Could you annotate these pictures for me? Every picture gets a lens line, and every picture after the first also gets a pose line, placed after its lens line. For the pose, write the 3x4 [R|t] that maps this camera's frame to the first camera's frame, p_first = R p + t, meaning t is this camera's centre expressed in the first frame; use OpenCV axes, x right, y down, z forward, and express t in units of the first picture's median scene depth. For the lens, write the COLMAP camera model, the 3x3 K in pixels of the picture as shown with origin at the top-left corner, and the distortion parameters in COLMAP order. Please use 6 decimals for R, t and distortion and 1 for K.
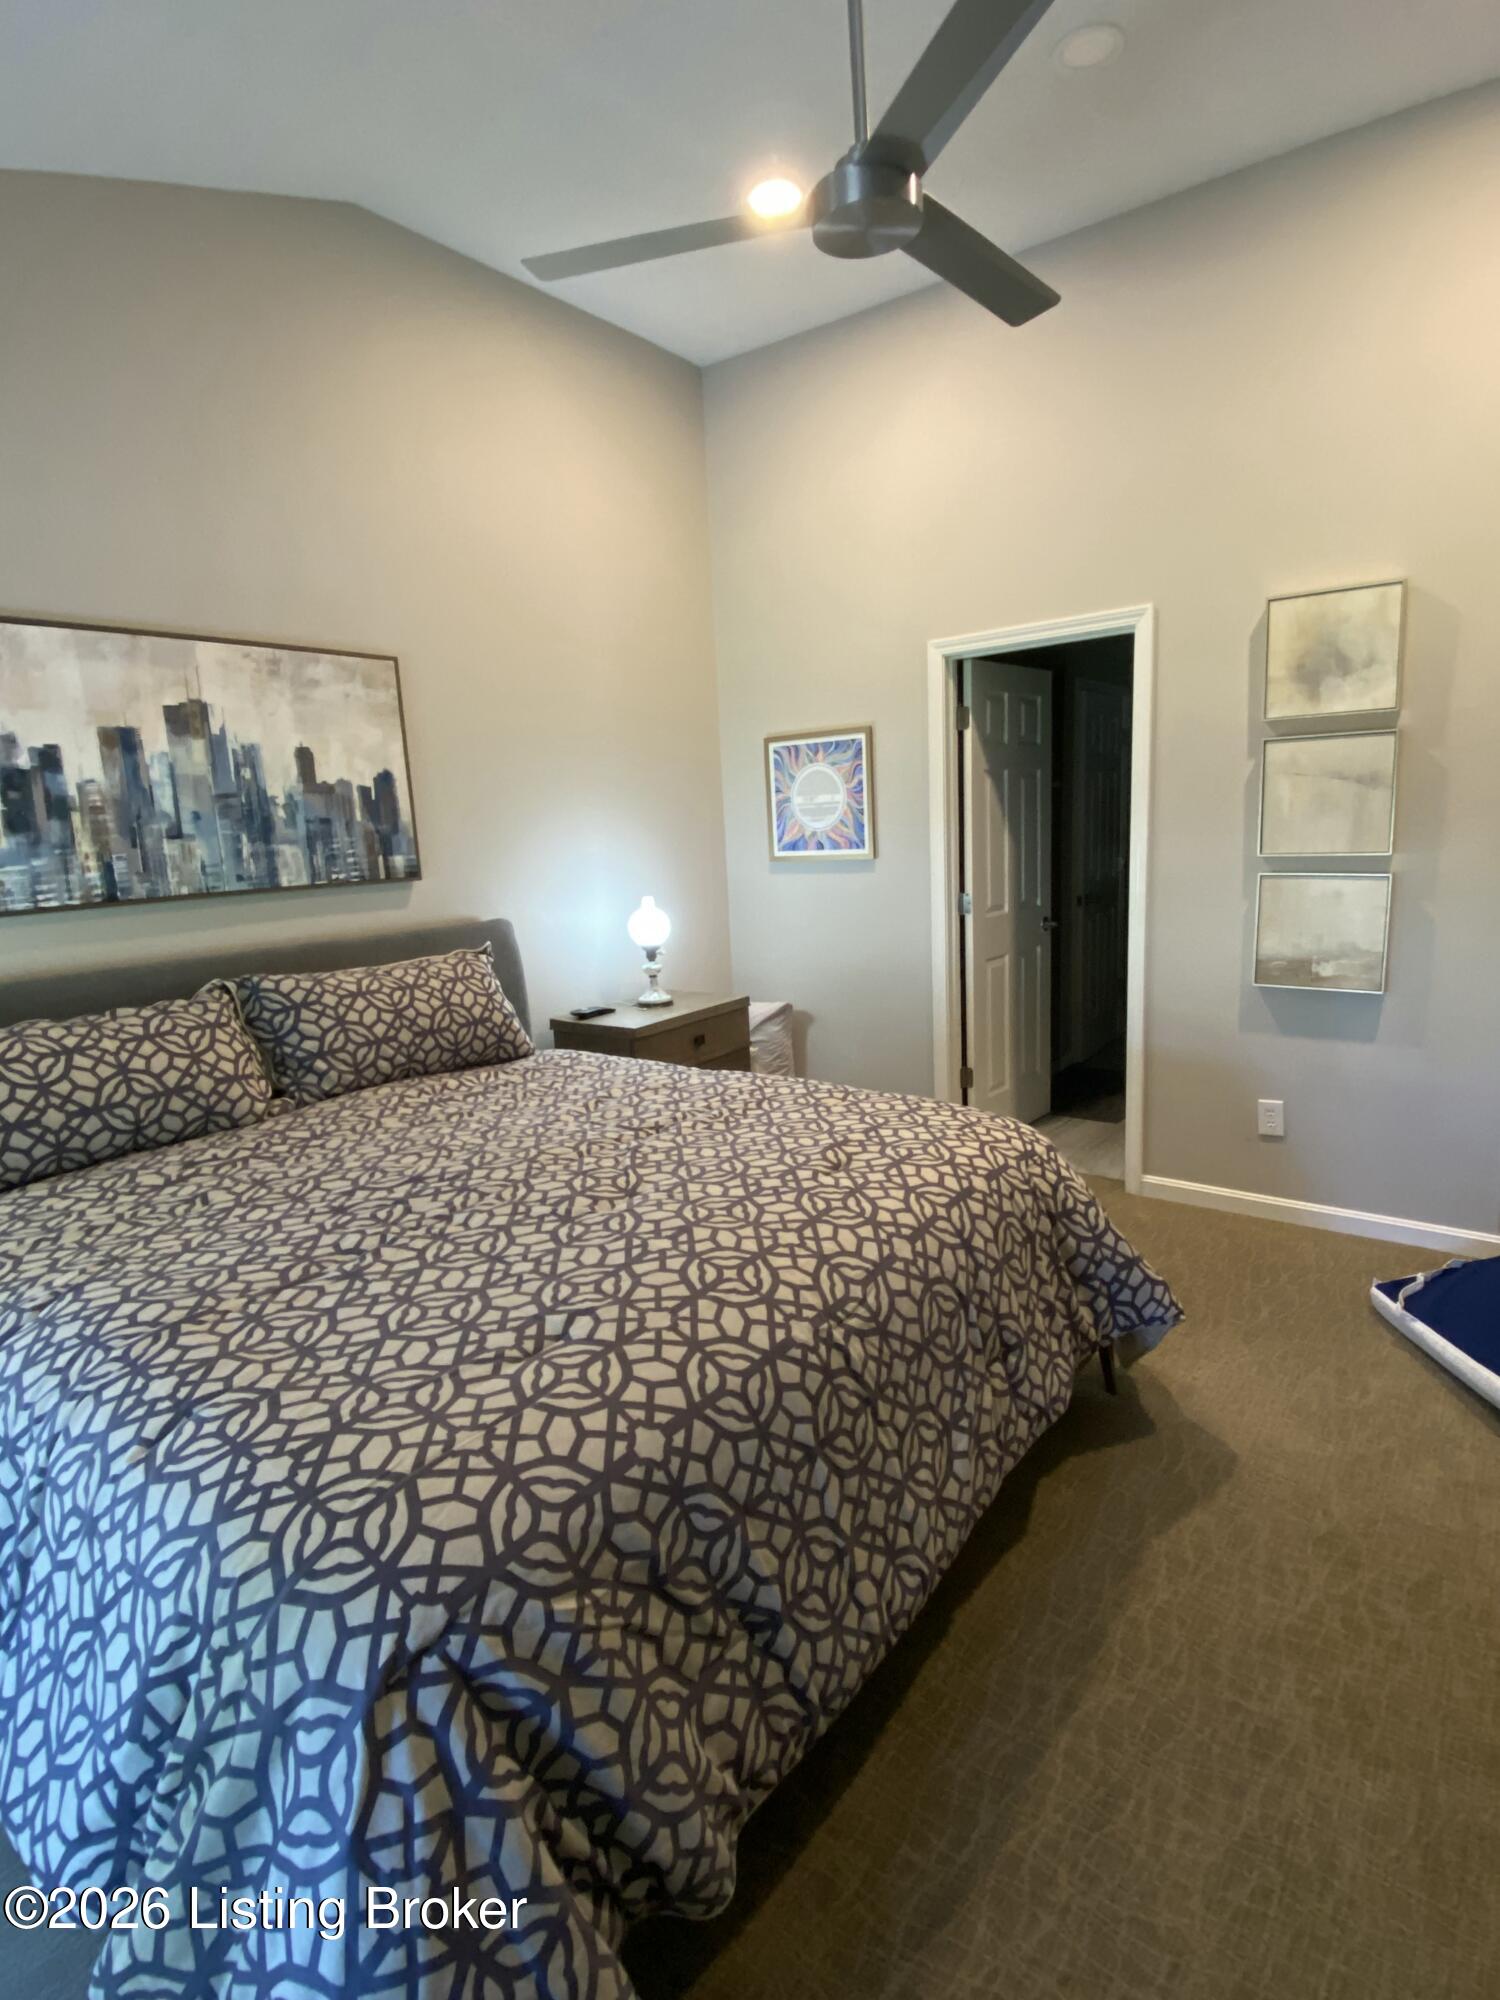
lens RADIAL K [[993.0, 0, 747.0], [0, 993.0, 1003.3], [0, 0, 1]] dist [-0.004853, -0.000990]
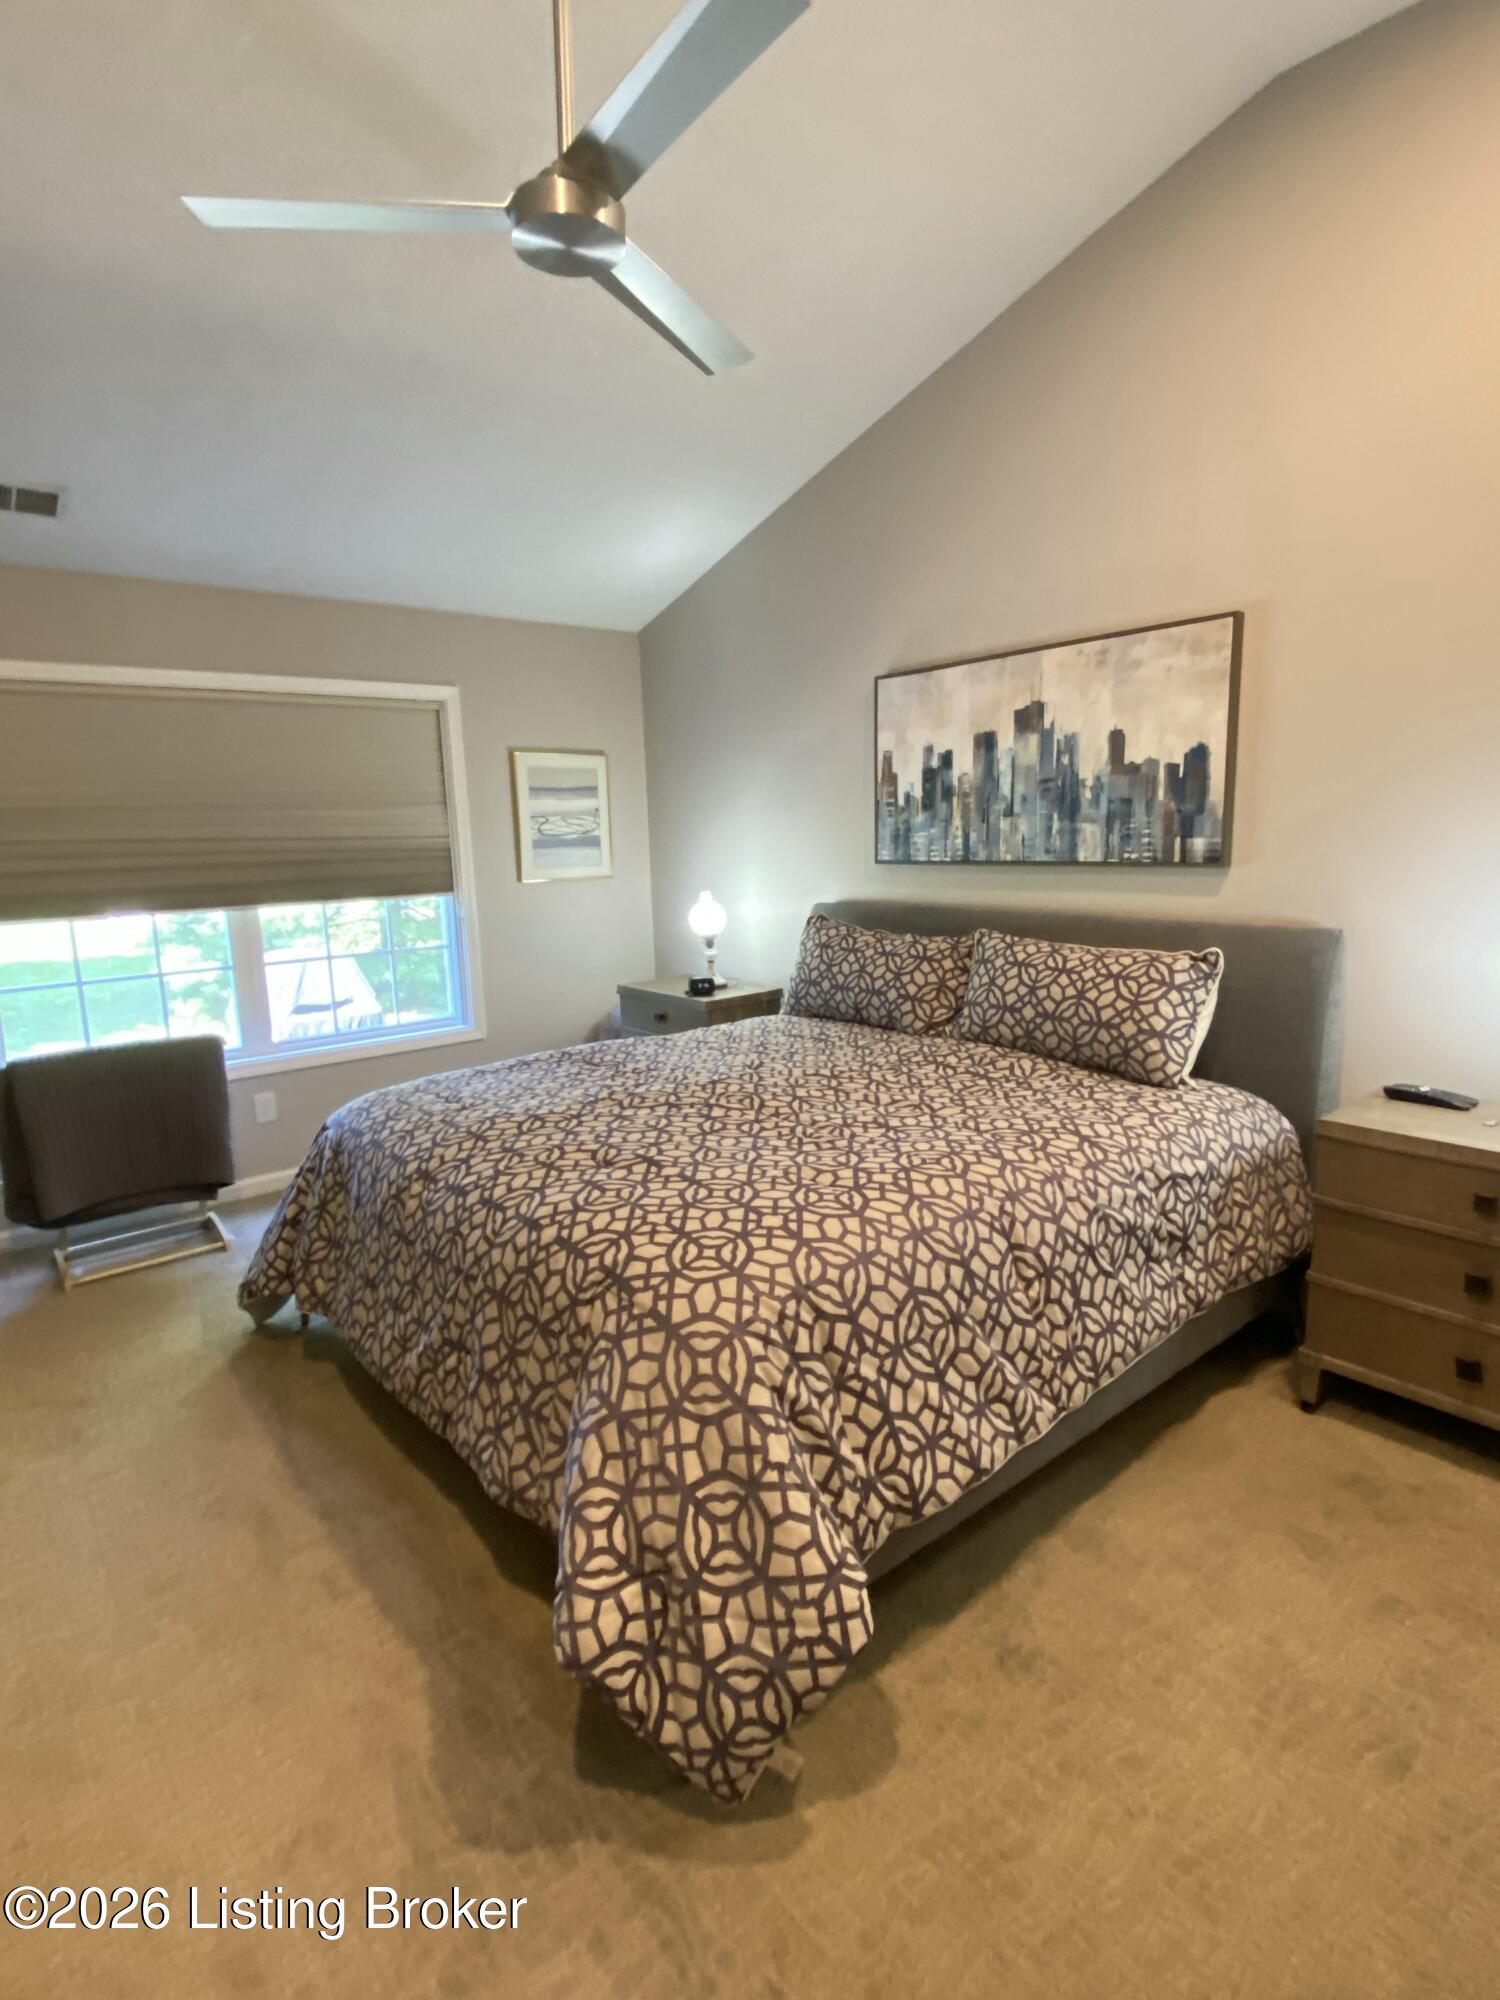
lens RADIAL K [[993.0, 0, 746.2], [0, 993.0, 994.4], [0, 0, 1]] dist [-0.004853, -0.000990]
pose [[-0.204216, 0.208858, -0.956386, 0.702030], [-0.140247, 0.960654, 0.239737, -0.191650], [0.968827, 0.183088, -0.166890, 0.870749]]
